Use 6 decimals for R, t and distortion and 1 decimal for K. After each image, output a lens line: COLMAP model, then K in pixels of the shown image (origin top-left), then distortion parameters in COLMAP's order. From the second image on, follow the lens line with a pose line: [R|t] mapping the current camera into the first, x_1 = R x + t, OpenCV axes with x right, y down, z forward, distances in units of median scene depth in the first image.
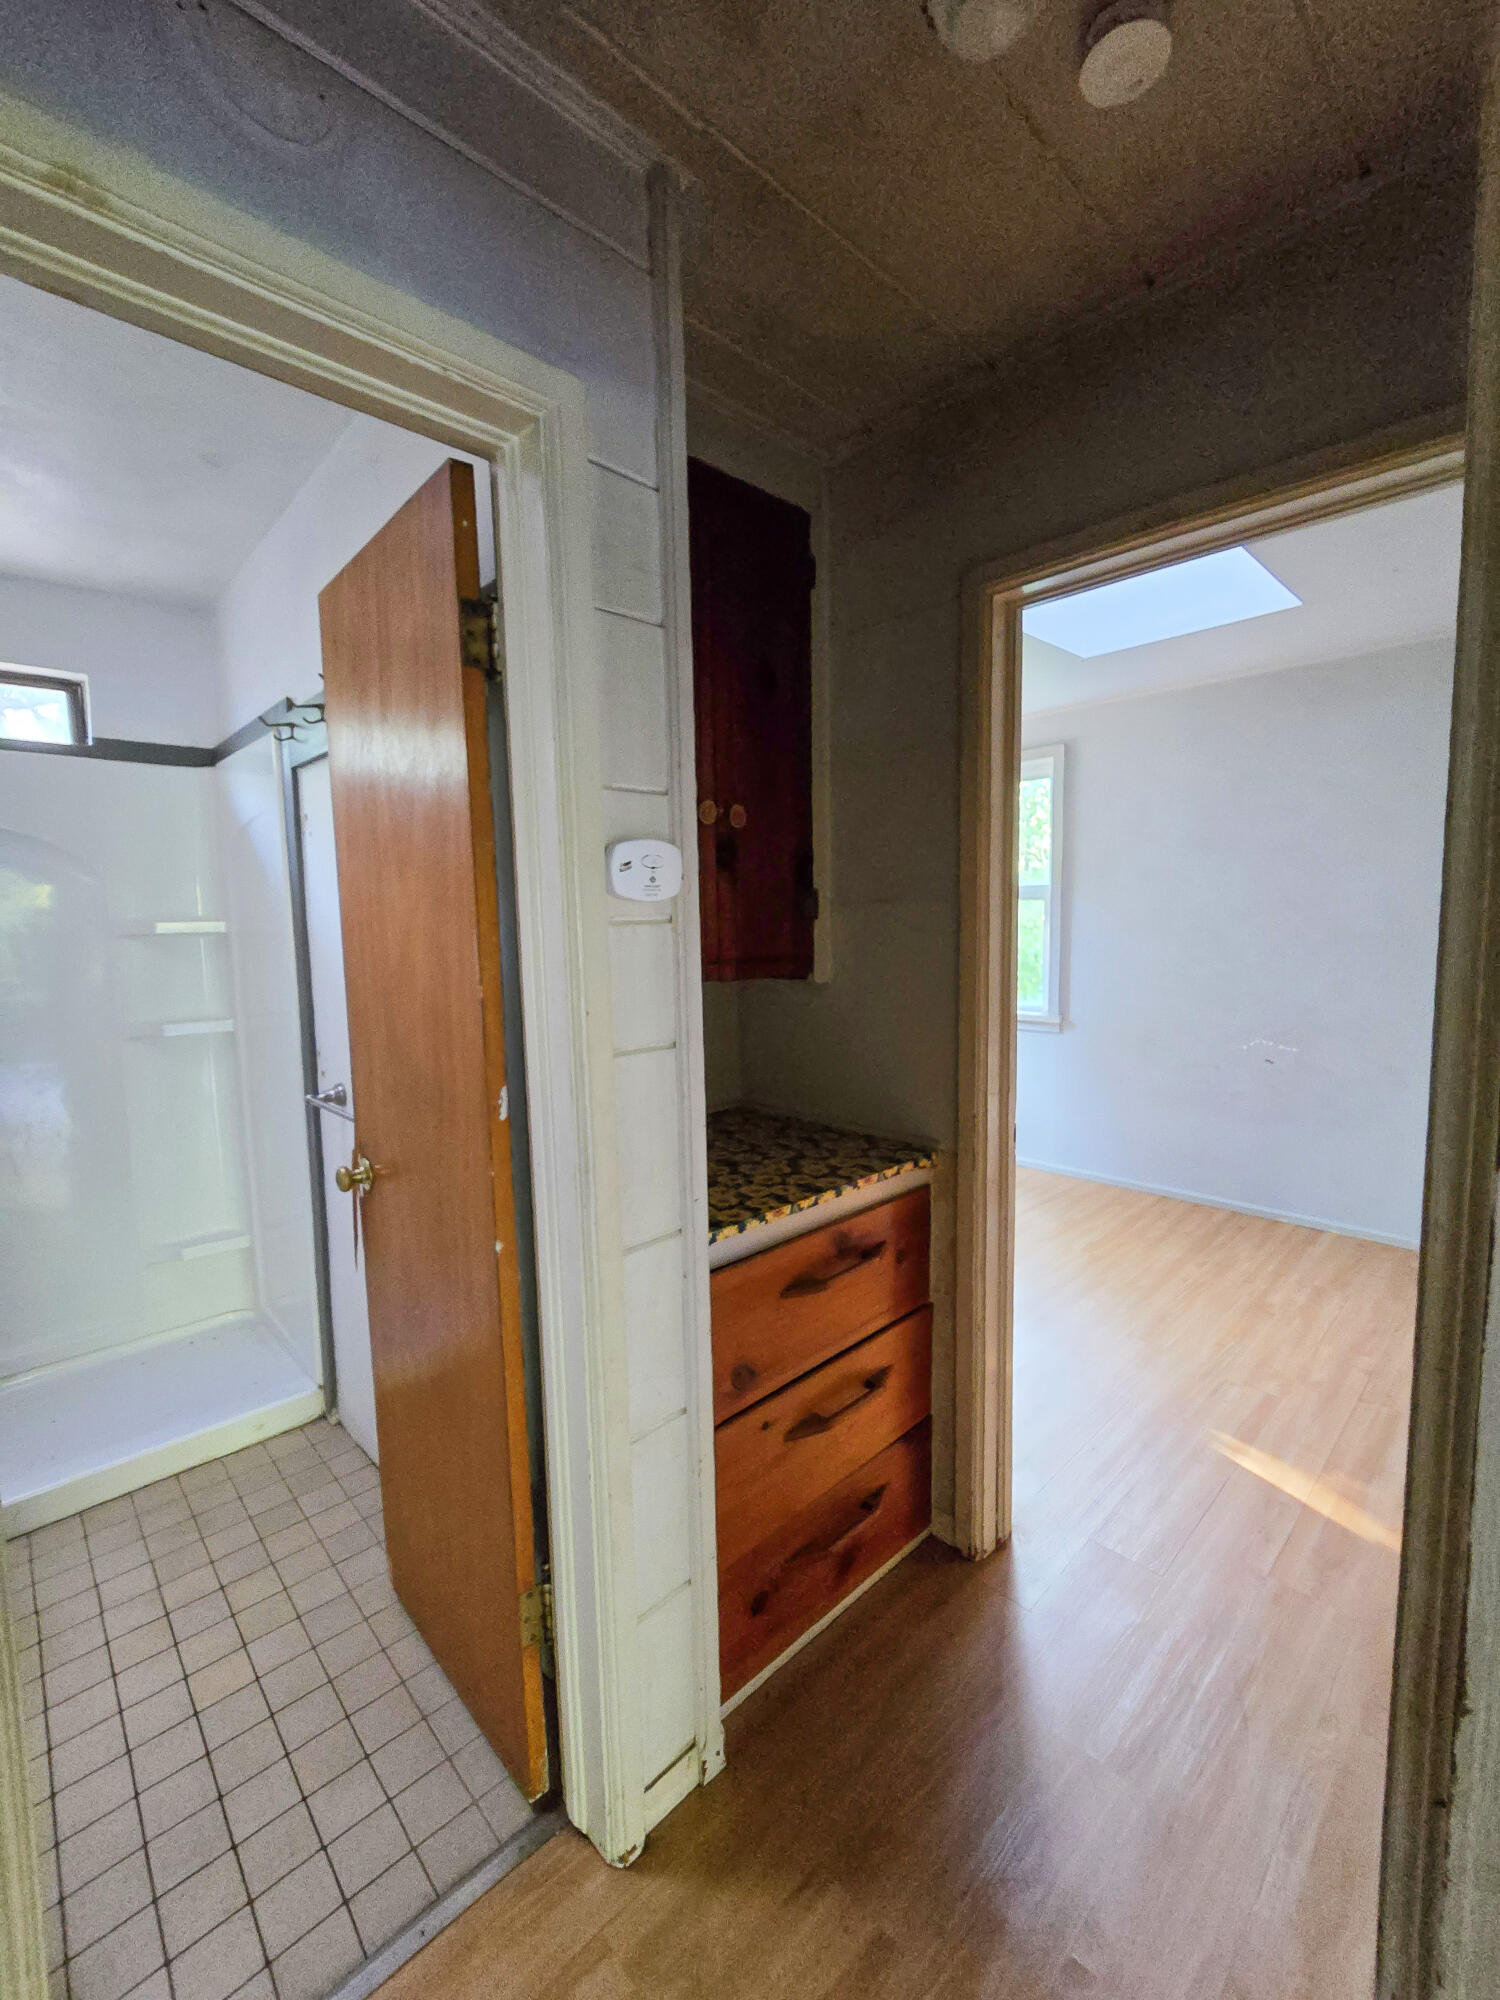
lens RADIAL K [[825.7, 0, 742.6], [0, 825.7, 999.4], [0, 0, 1]] dist [-0.009899, 0.001236]
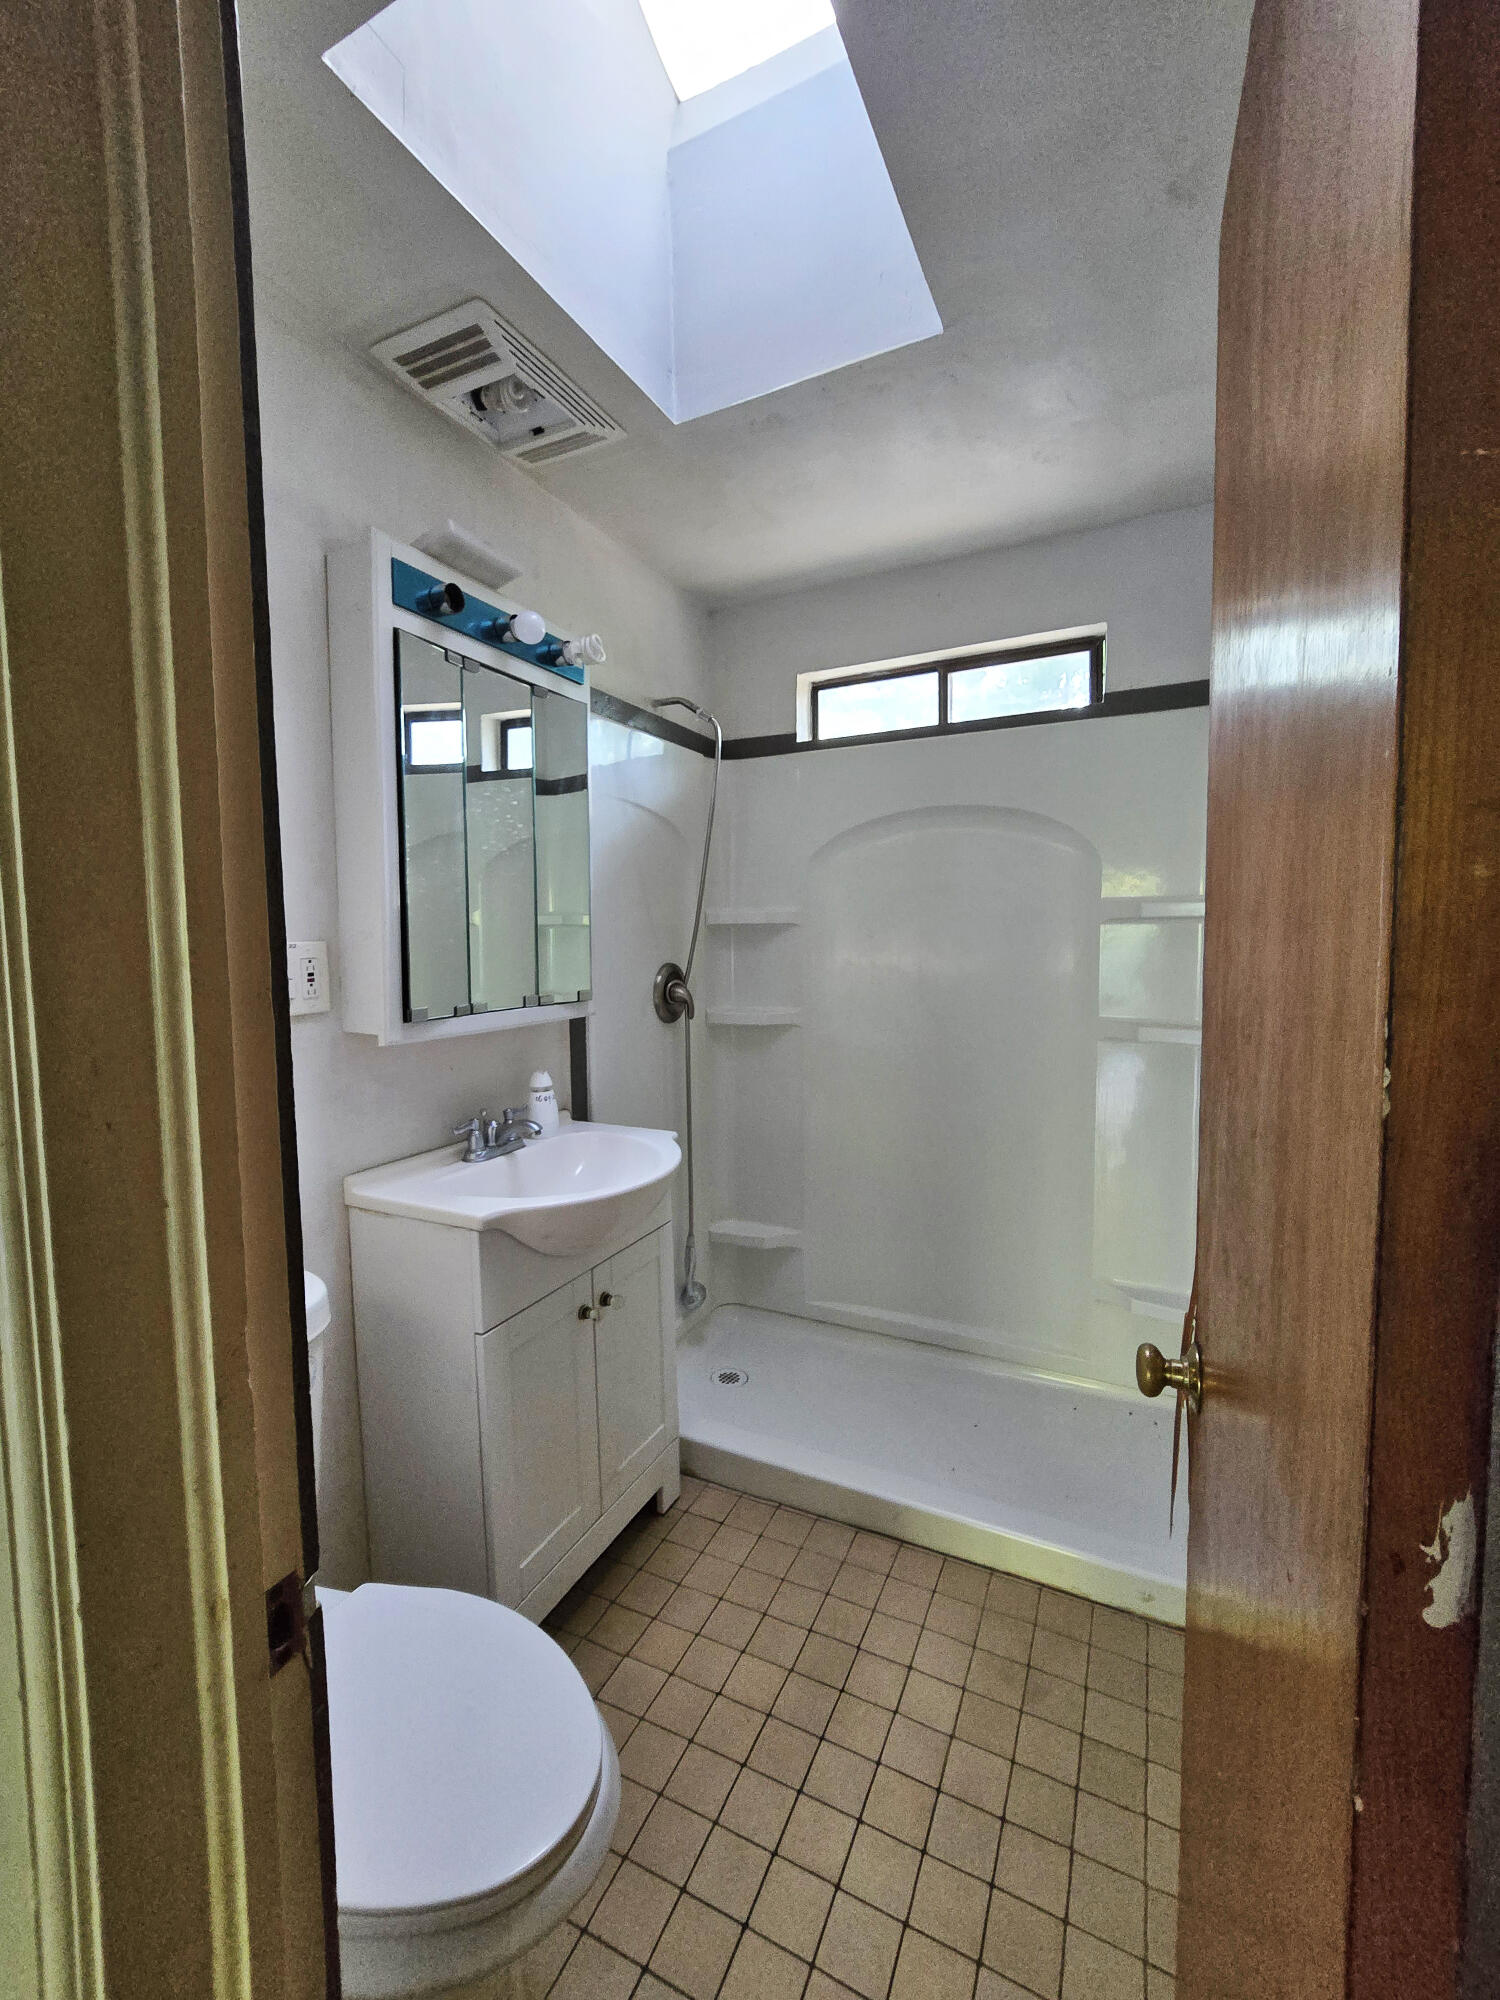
lens RADIAL K [[825.7, 0, 736.9], [0, 825.7, 987.0], [0, 0, 1]] dist [-0.009899, 0.001236]
pose [[0.344153, 0.079800, -0.935516, -0.093766], [-0.085114, 0.994931, 0.053557, -0.022016], [0.935048, 0.061194, 0.349200, 0.435187]]
